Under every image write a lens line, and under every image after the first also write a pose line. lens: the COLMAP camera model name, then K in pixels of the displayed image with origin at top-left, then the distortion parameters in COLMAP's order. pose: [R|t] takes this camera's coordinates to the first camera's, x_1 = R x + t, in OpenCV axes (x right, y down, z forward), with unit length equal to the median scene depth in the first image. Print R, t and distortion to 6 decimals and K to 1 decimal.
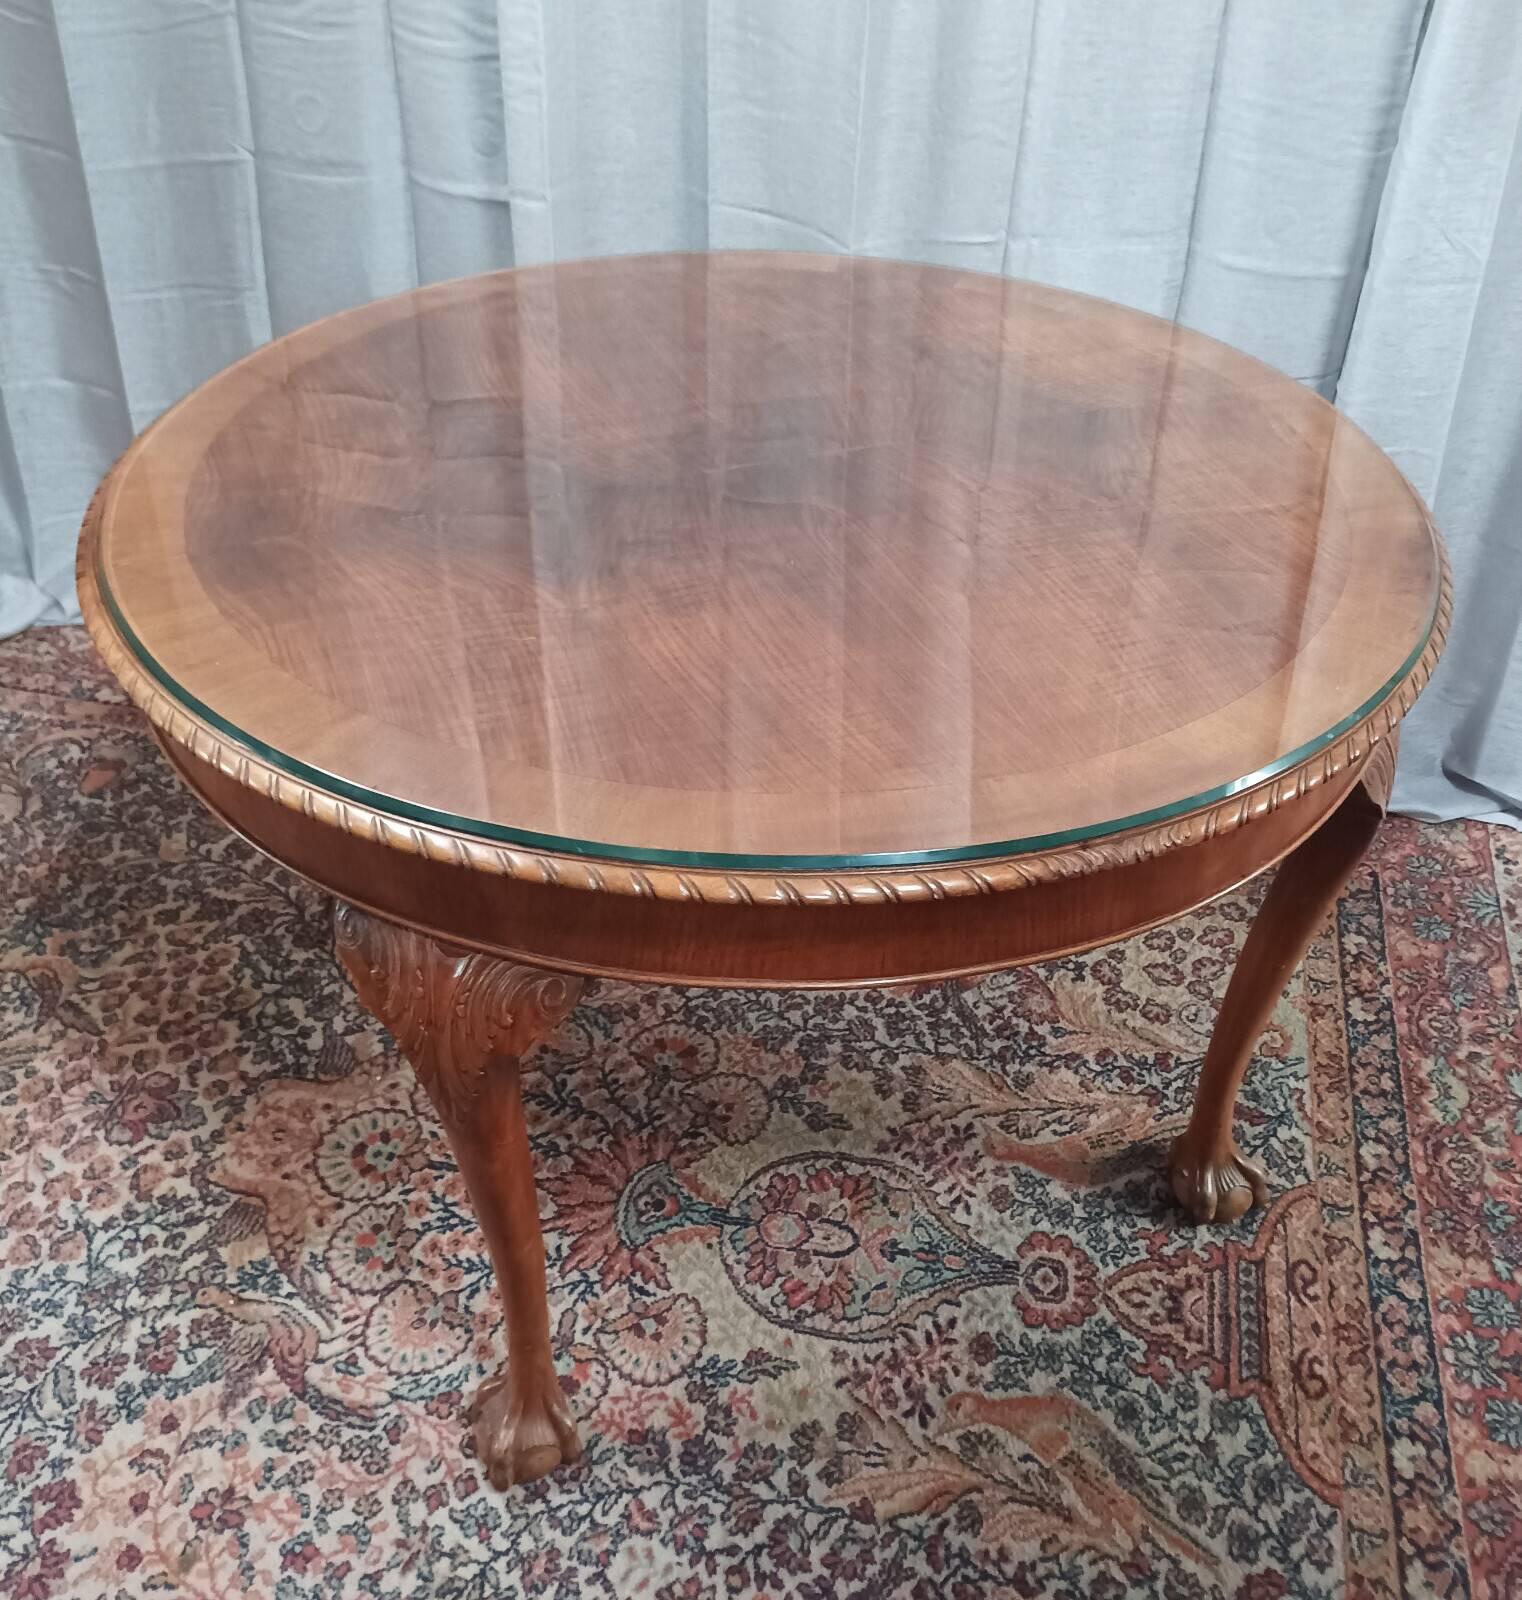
lens RADIAL K [[1698.8, 0, 803.5], [0, 1698.8, 684.2], [0, 0, 1]] dist [0.030130, -0.031079]
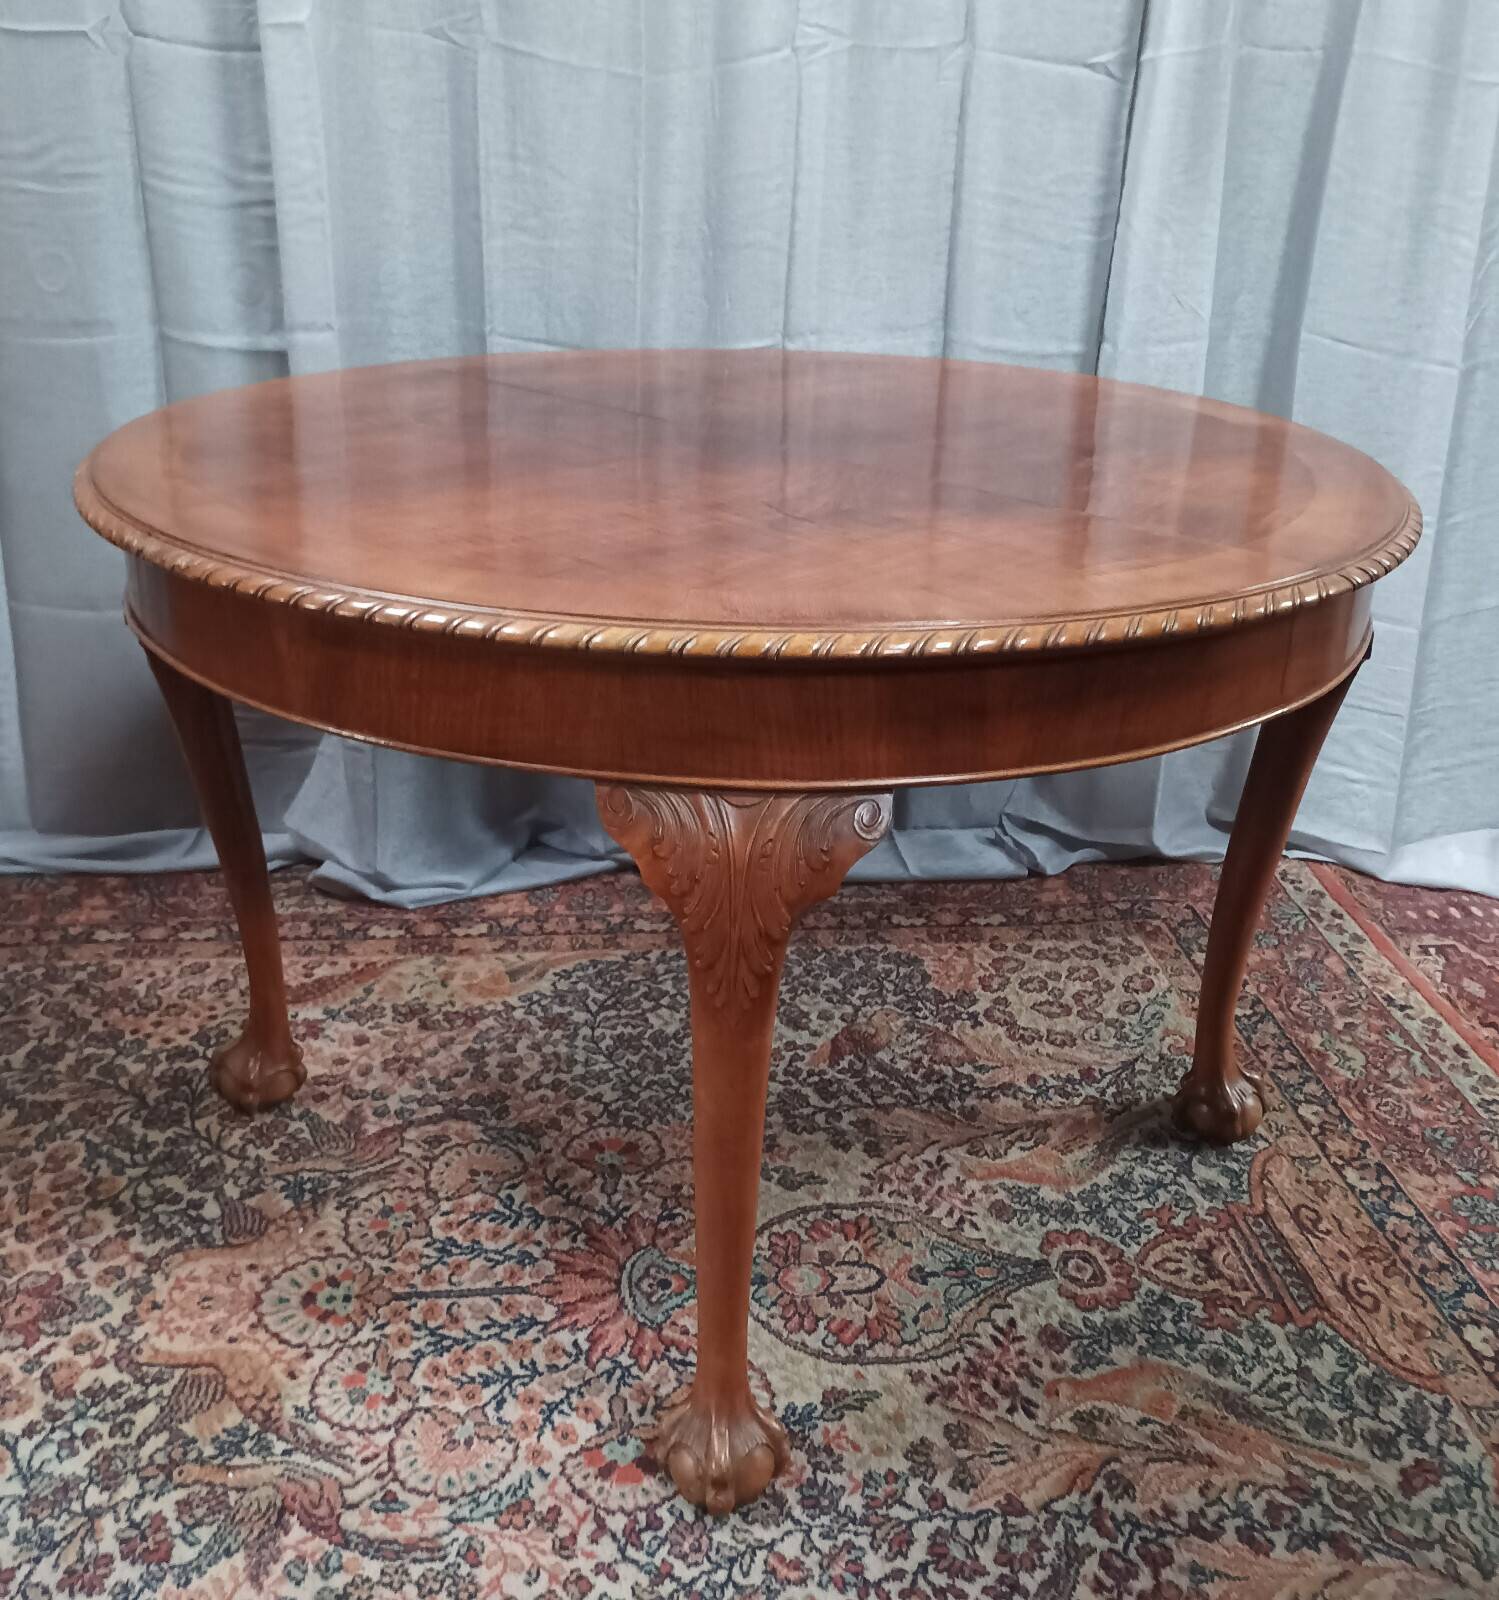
lens RADIAL K [[1646.9, 0, 730.6], [0, 1646.9, 761.5], [0, 0, 1]] dist [0.031050, -0.031411]
pose [[0.958196, -0.114938, 0.262010, -0.262666], [0.160111, 0.974353, -0.158116, 0.187548], [-0.237117, 0.193456, 0.952024, 0.100896]]
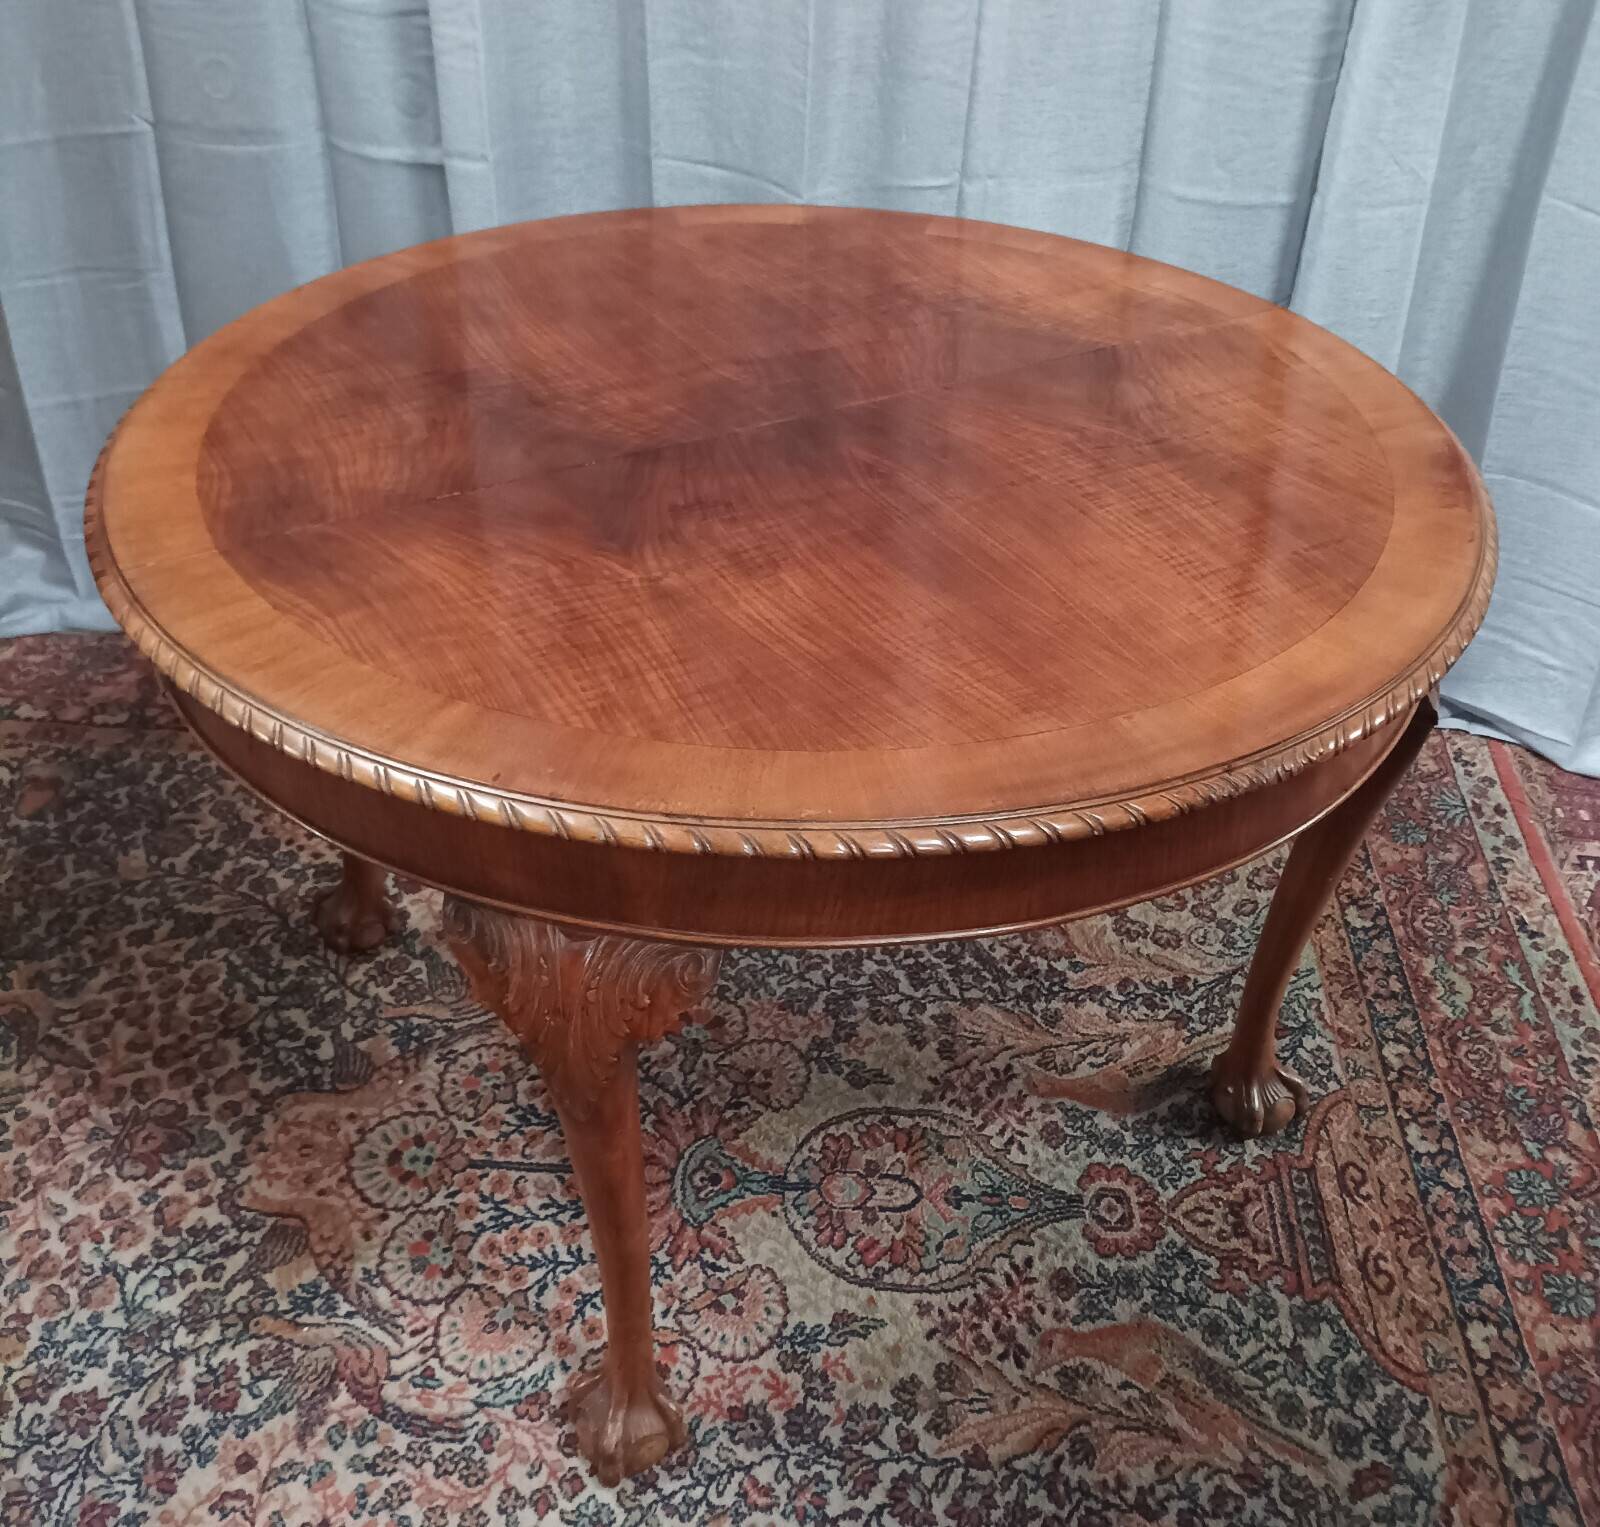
lens RADIAL K [[1698.8, 0, 837.4], [0, 1698.8, 673.9], [0, 0, 1]] dist [0.030130, -0.031079]
pose [[0.990222, -0.076076, 0.116928, -0.113141], [0.074408, 0.997055, 0.018571, 0.002562], [-0.117996, -0.009689, 0.992967, 0.020839]]
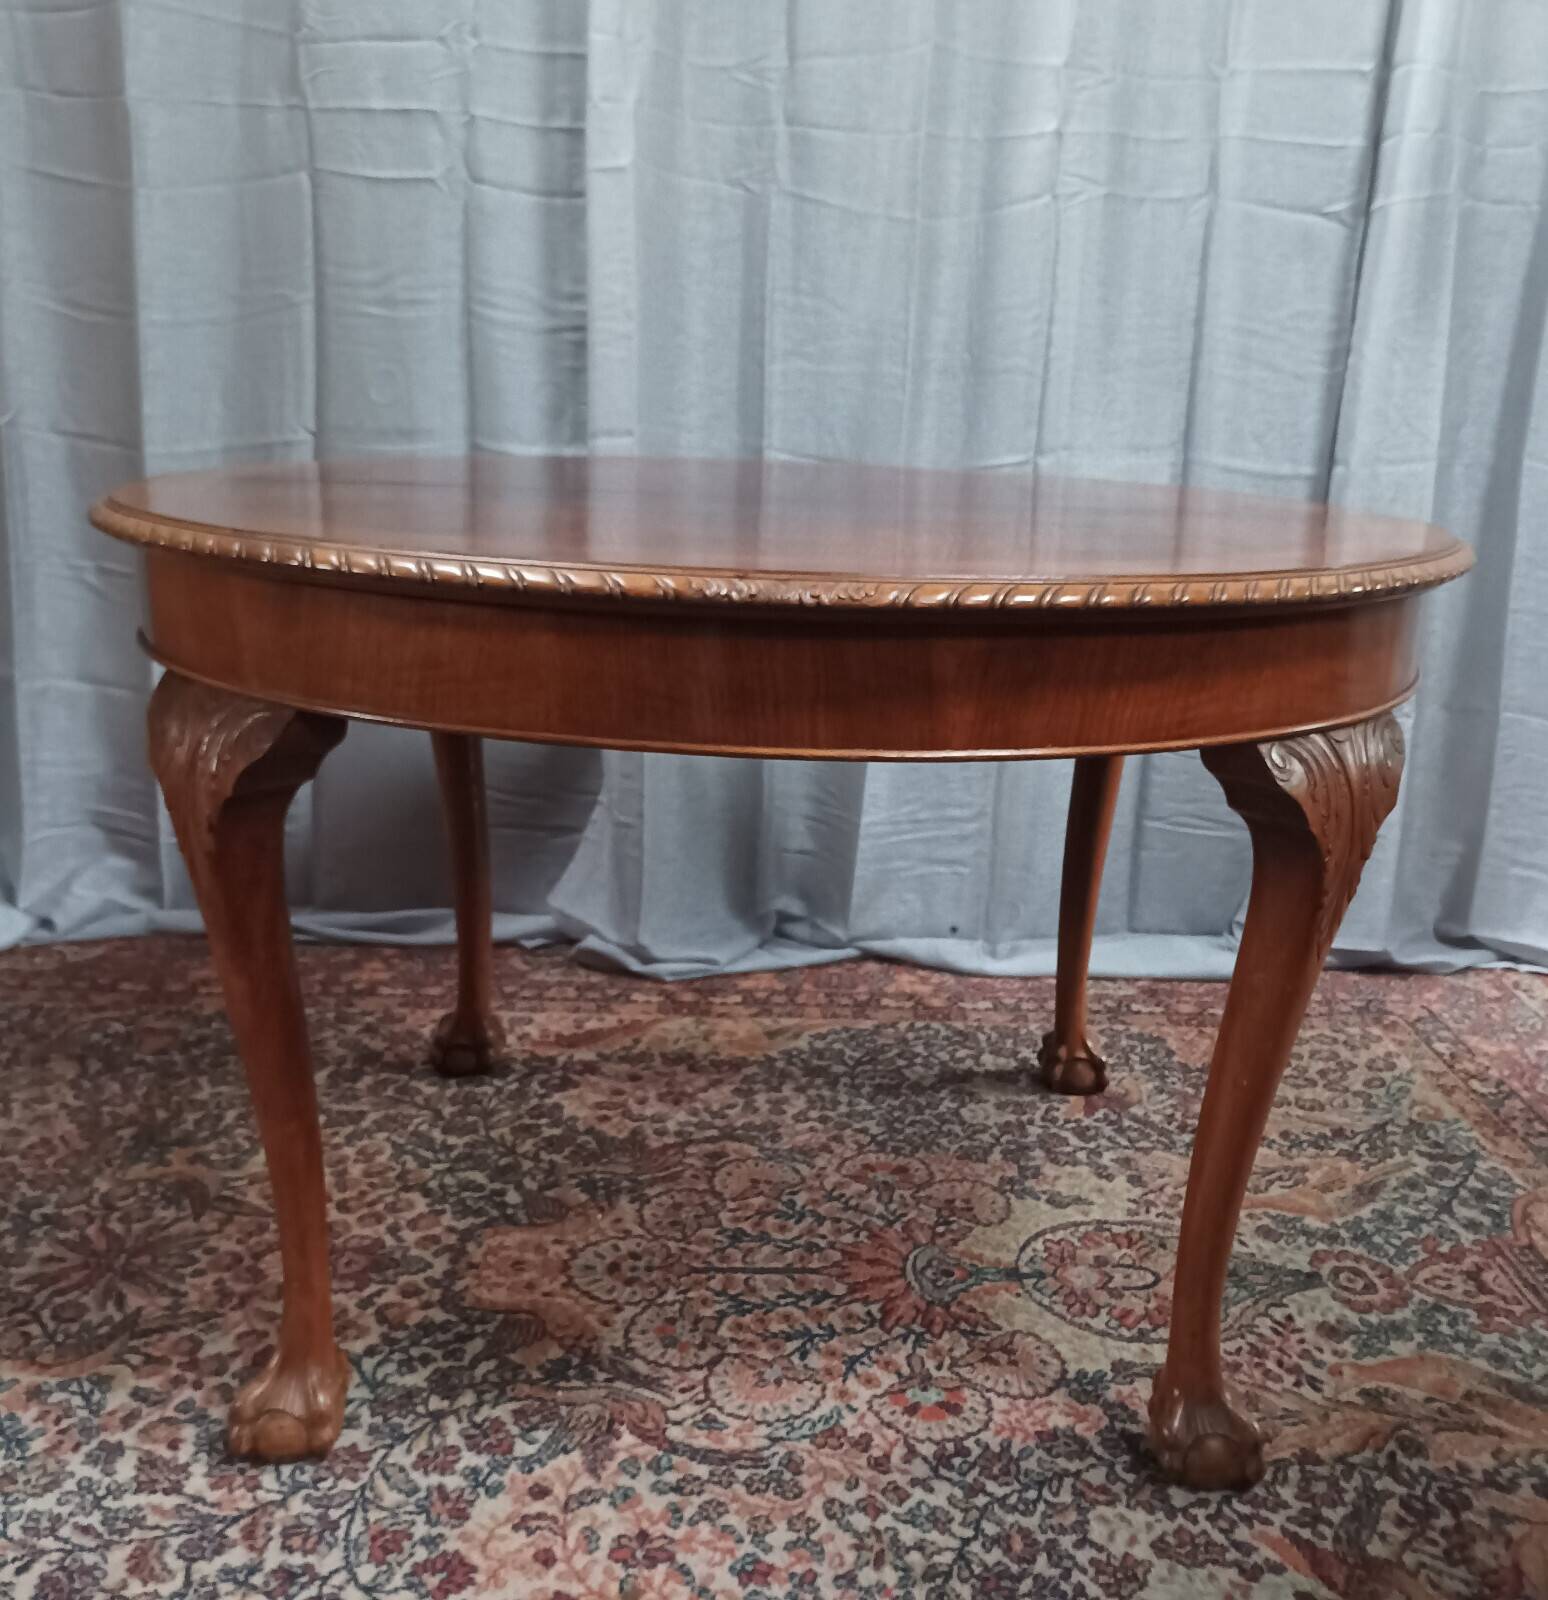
lens RADIAL K [[1666.8, 0, 774.9], [0, 1666.8, 799.6], [0, 0, 1]] dist [0.018493, -0.022965]
pose [[0.974980, -0.056312, 0.215041, -0.382651], [0.119542, 0.948413, -0.293636, 0.332754], [-0.187413, 0.311996, 0.931416, 0.069857]]
